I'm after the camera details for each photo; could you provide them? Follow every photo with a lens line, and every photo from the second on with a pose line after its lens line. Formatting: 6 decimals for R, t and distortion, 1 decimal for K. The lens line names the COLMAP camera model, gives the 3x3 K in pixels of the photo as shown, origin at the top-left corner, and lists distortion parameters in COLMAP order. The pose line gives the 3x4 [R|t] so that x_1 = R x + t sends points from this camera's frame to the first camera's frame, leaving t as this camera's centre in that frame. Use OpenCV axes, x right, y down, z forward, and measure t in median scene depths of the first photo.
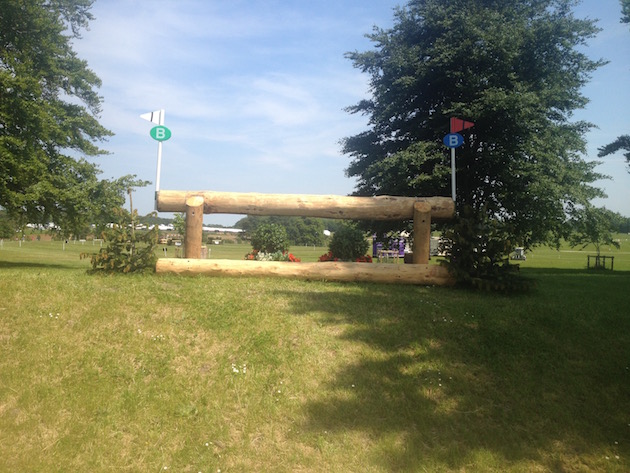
lens RADIAL K [[663.2, 0, 324.7], [0, 663.2, 219.5], [0, 0, 1]] dist [0.034712, 0.000000]
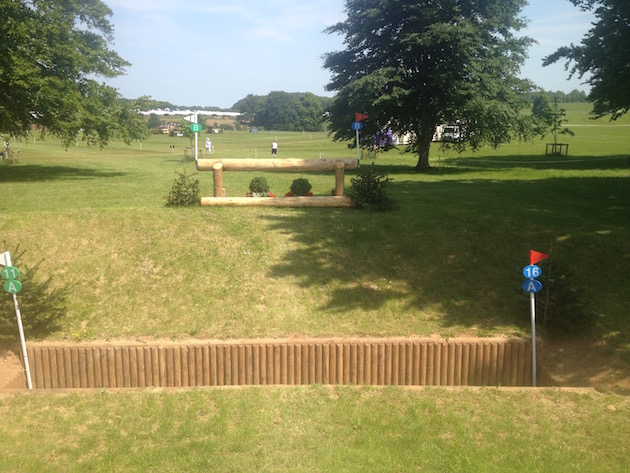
lens RADIAL K [[663.2, 0, 324.4], [0, 663.2, 254.4], [0, 0, 1]] dist [0.034712, 0.000000]
pose [[0.999592, -0.027829, -0.006412, 0.036309], [0.028558, 0.972877, 0.229553, -0.067295], [-0.000150, -0.229643, 0.973275, -0.289231]]
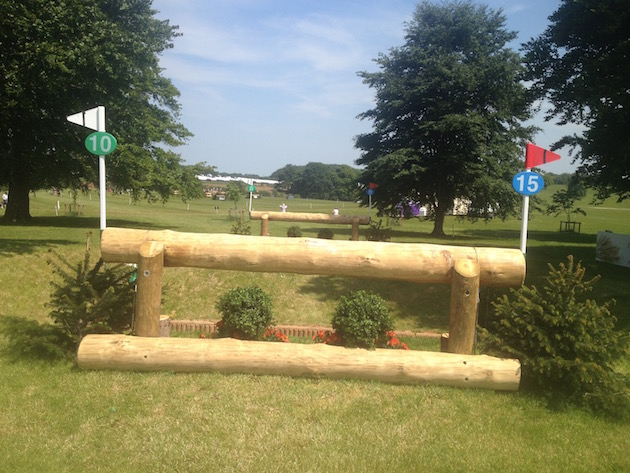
lens RADIAL K [[663.2, 0, 310.7], [0, 663.2, 241.1], [0, 0, 1]] dist [0.034712, 0.000000]
pose [[0.997084, 0.022086, -0.073044, 0.054063], [-0.014169, 0.994139, 0.107173, -0.068172], [0.074983, -0.105825, 0.991554, -0.493335]]
